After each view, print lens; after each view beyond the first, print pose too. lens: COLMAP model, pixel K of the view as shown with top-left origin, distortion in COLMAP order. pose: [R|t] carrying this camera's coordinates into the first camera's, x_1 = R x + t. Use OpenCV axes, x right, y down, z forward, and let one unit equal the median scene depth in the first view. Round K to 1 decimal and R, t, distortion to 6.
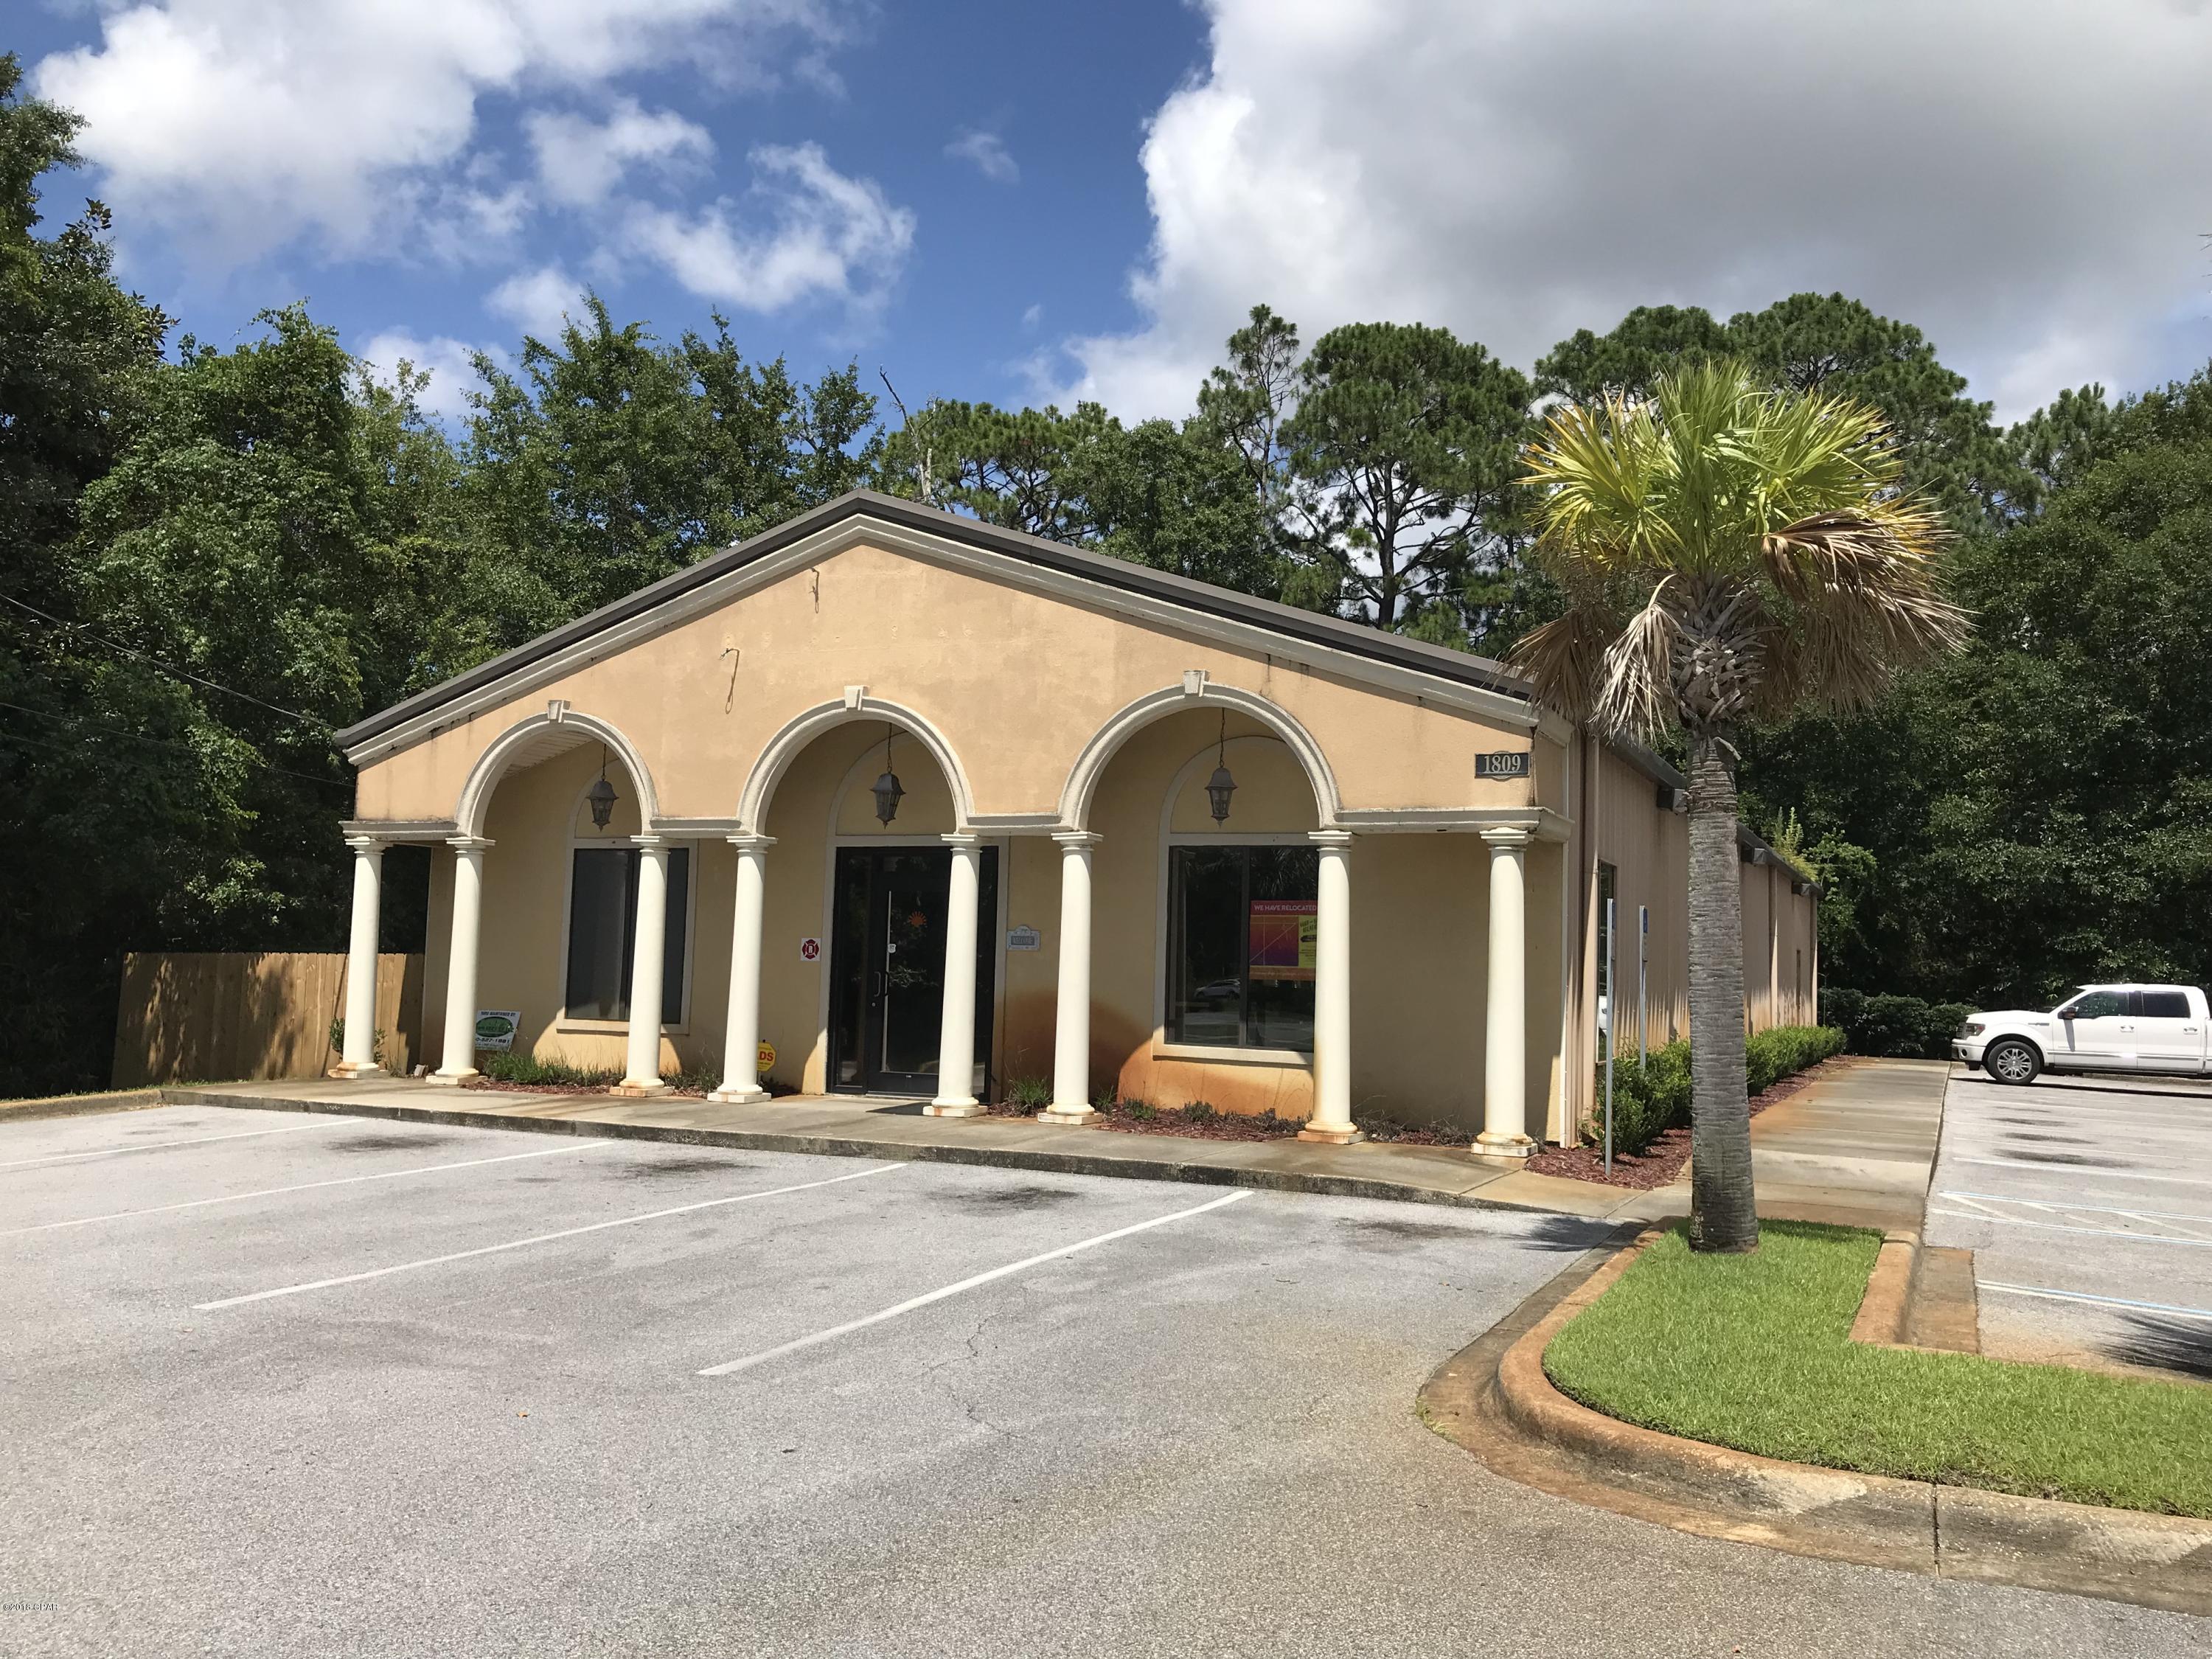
lens RADIAL K [[1816.9, 0, 1099.8], [0, 1816.9, 816.8], [0, 0, 1]] dist [0.109734, -0.236457]
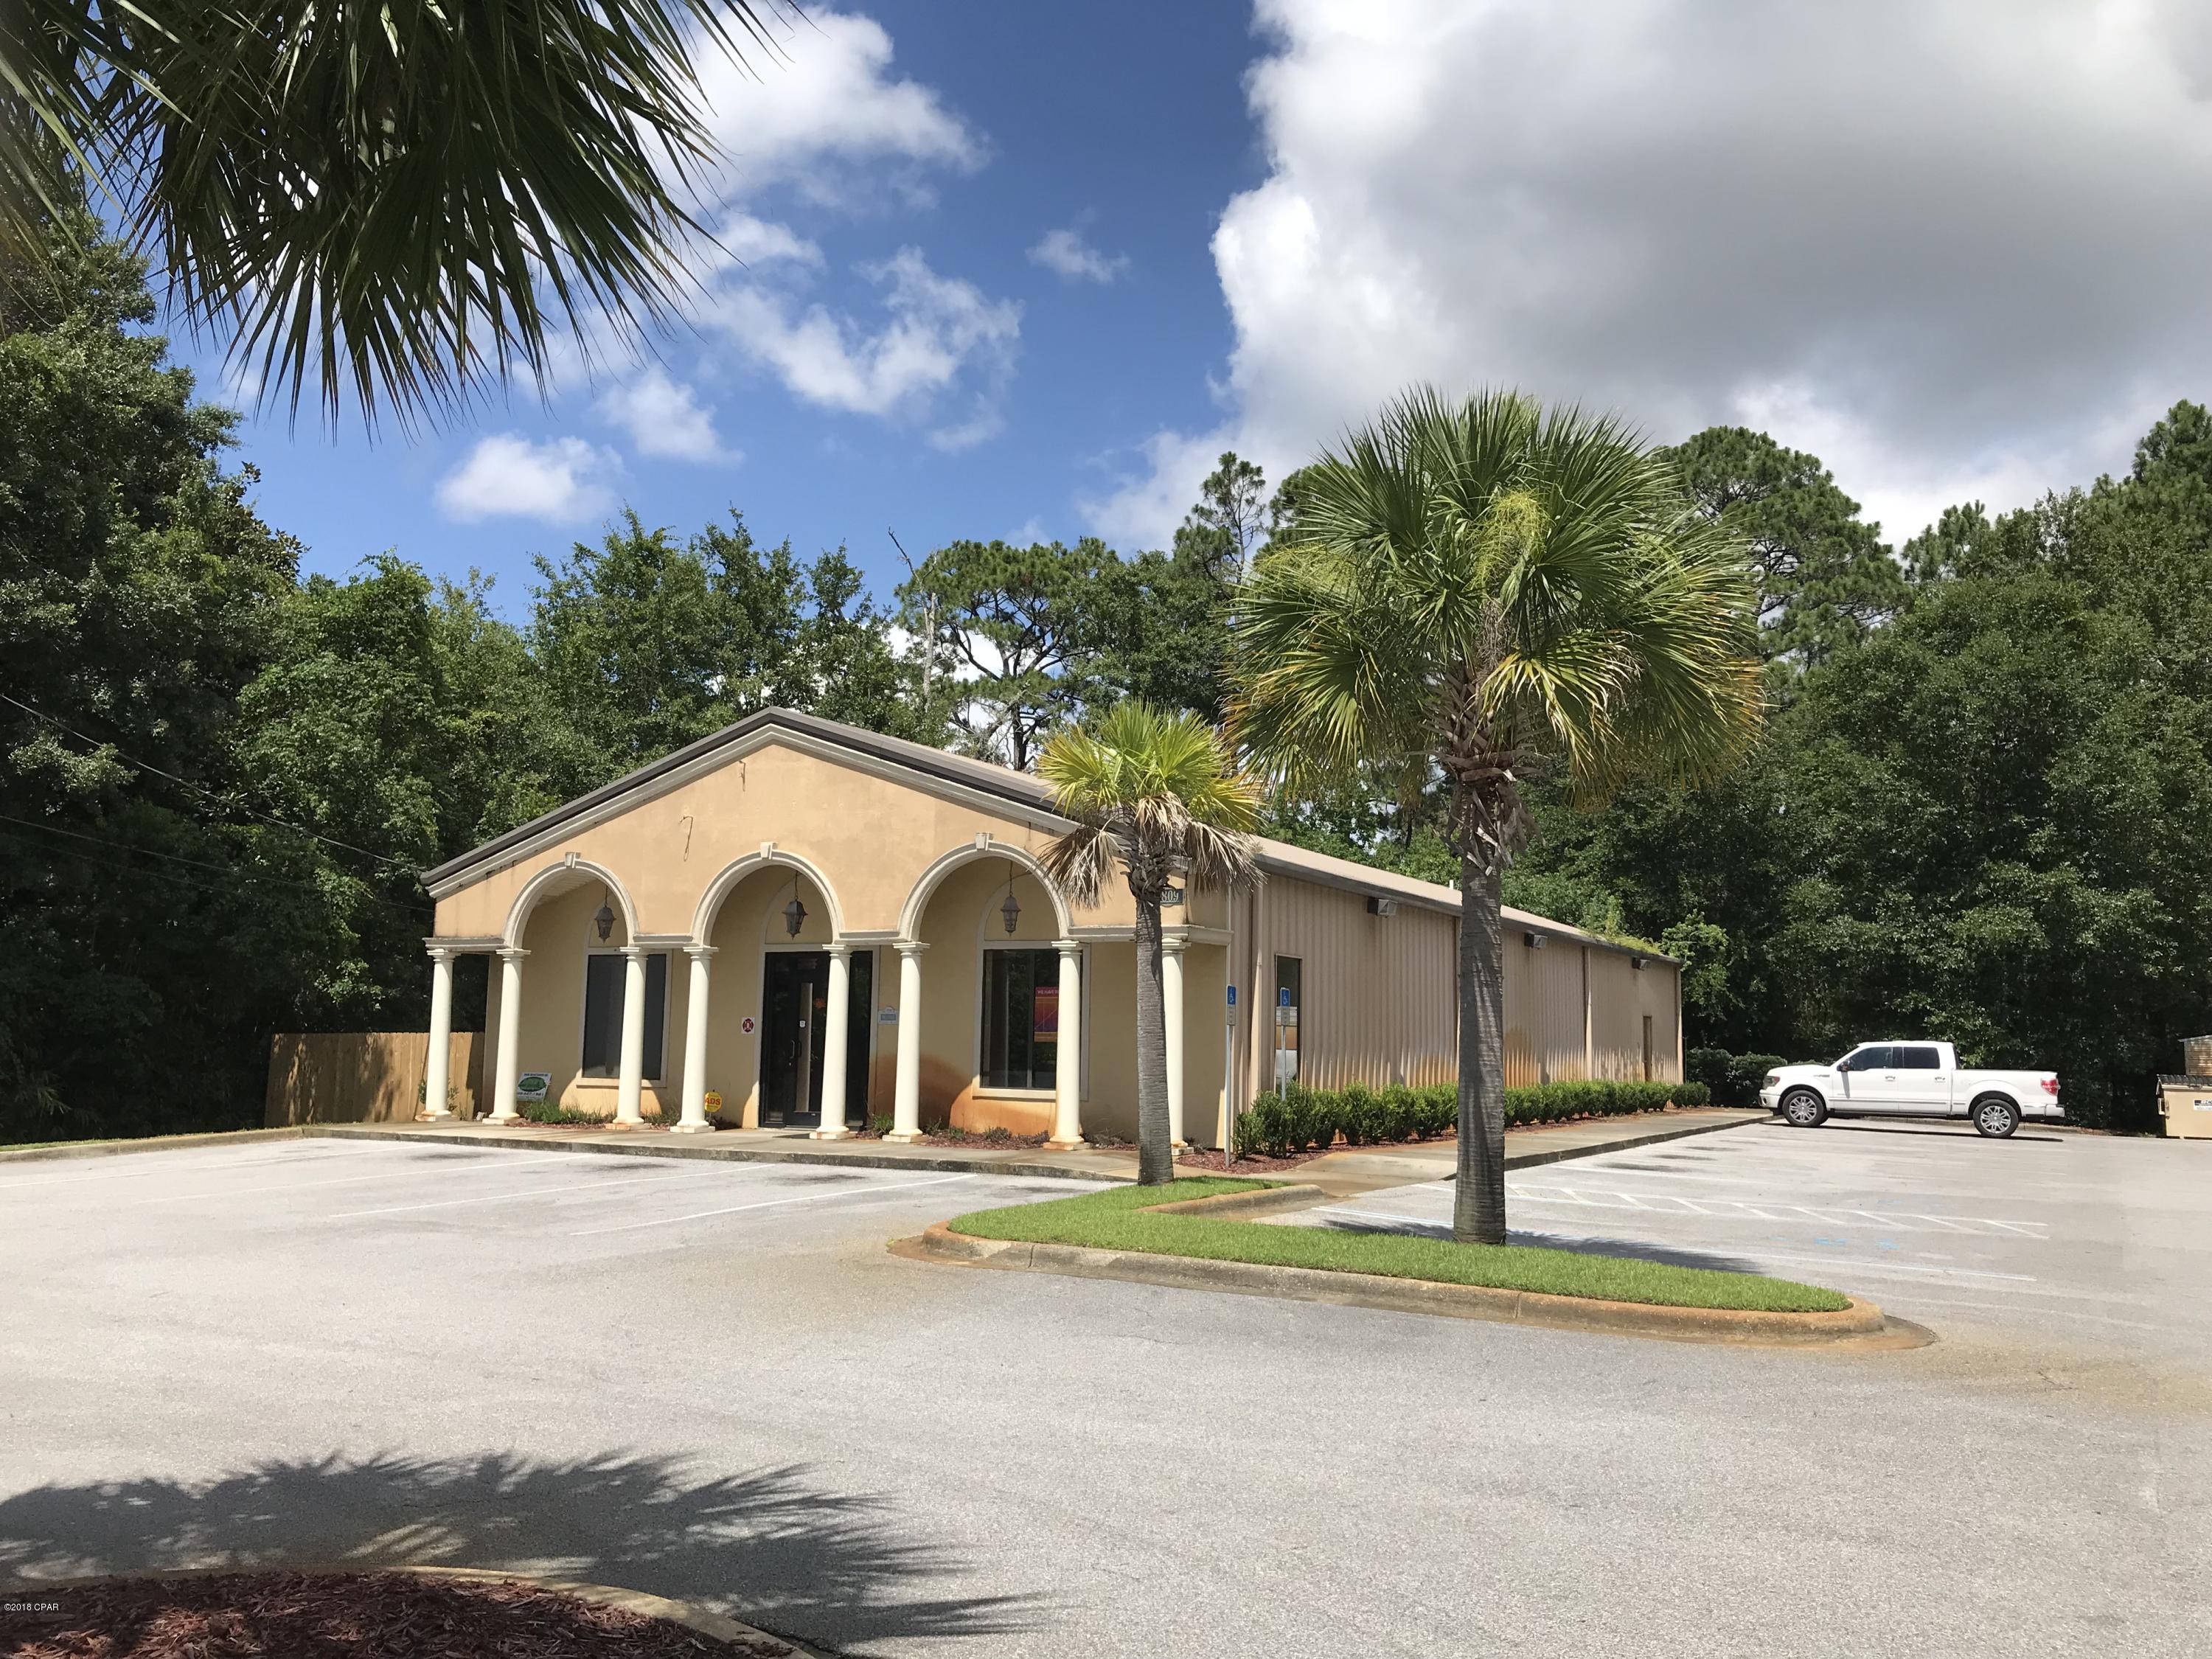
lens RADIAL K [[1763.3, 0, 1066.2], [0, 1763.3, 838.4], [0, 0, 1]] dist [0.168253, -0.484105]
pose [[0.998038, -0.018422, -0.059843, 0.162864], [0.016582, 0.999379, -0.031096, -0.023694], [0.060379, 0.030043, 0.997723, -0.341628]]
